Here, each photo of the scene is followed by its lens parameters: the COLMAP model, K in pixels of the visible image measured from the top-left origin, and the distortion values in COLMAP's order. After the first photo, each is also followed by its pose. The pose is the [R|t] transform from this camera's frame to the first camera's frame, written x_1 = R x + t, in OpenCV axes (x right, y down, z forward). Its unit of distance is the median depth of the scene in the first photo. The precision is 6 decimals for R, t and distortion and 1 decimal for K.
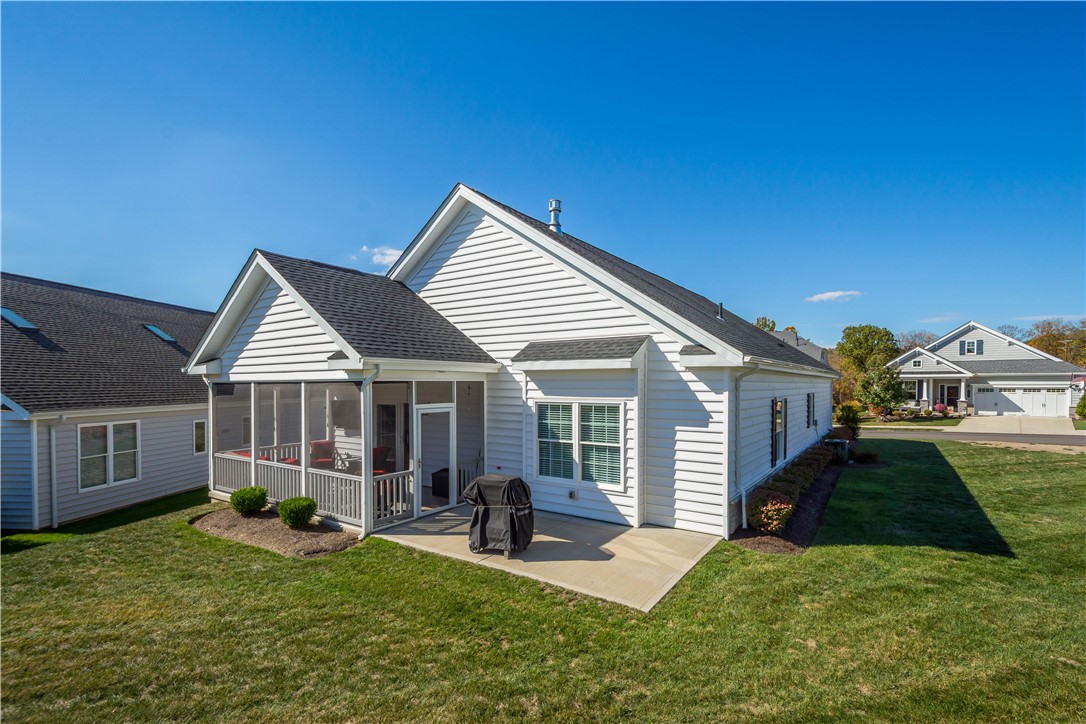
lens RADIAL K [[496.6, 0, 543.7], [0, 496.6, 387.2], [0, 0, 1]] dist [0.011124, 0.000129]
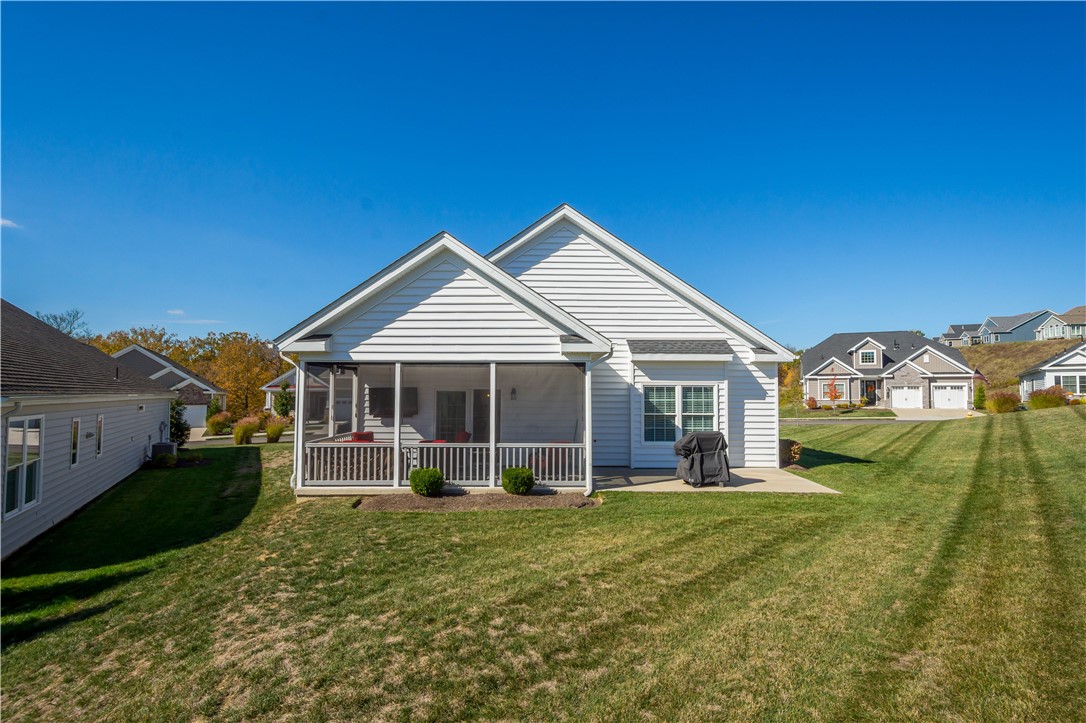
lens RADIAL K [[517.4, 0, 543.0], [0, 517.4, 361.5], [0, 0, 1]] dist [0.000132, -0.000046]
pose [[0.826262, 0.040382, 0.561837, -1.108232], [-0.002592, 0.997689, -0.067897, 0.067284], [-0.563280, 0.054645, 0.824457, 0.023366]]
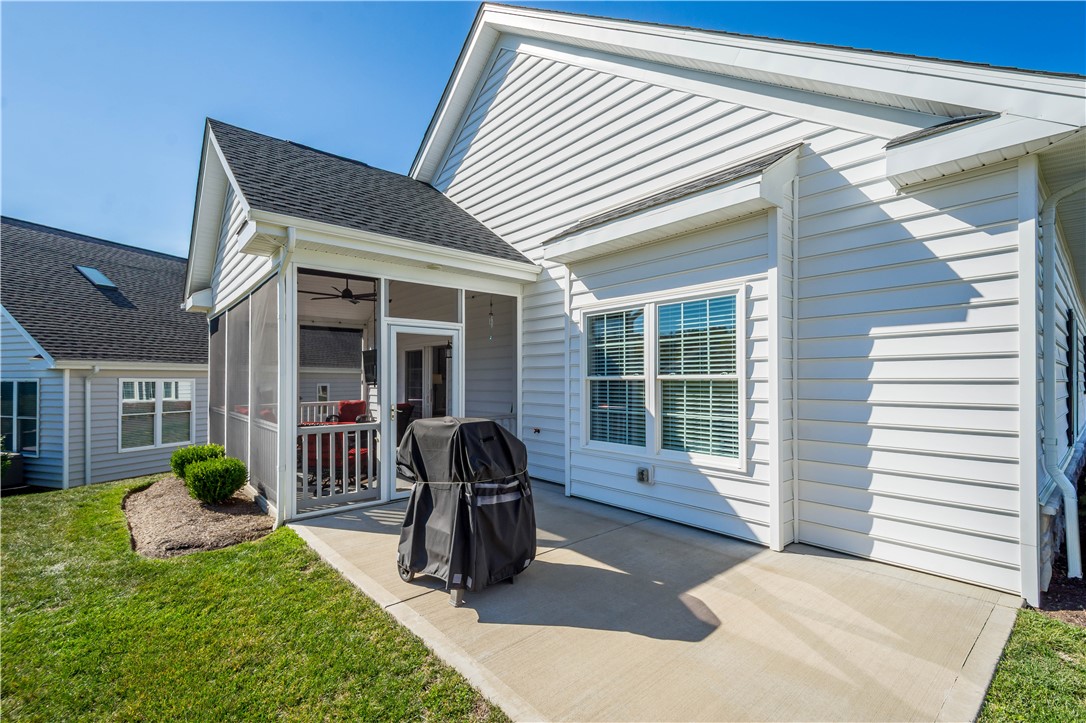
lens RADIAL K [[482.0, 0, 546.2], [0, 482.0, 372.9], [0, 0, 1]] dist [0.009224, -0.000157]
pose [[0.969446, -0.002881, -0.245289, 0.087124], [-0.001997, 0.999805, -0.019638, 0.122268], [0.245297, 0.019528, 0.969251, 0.491265]]
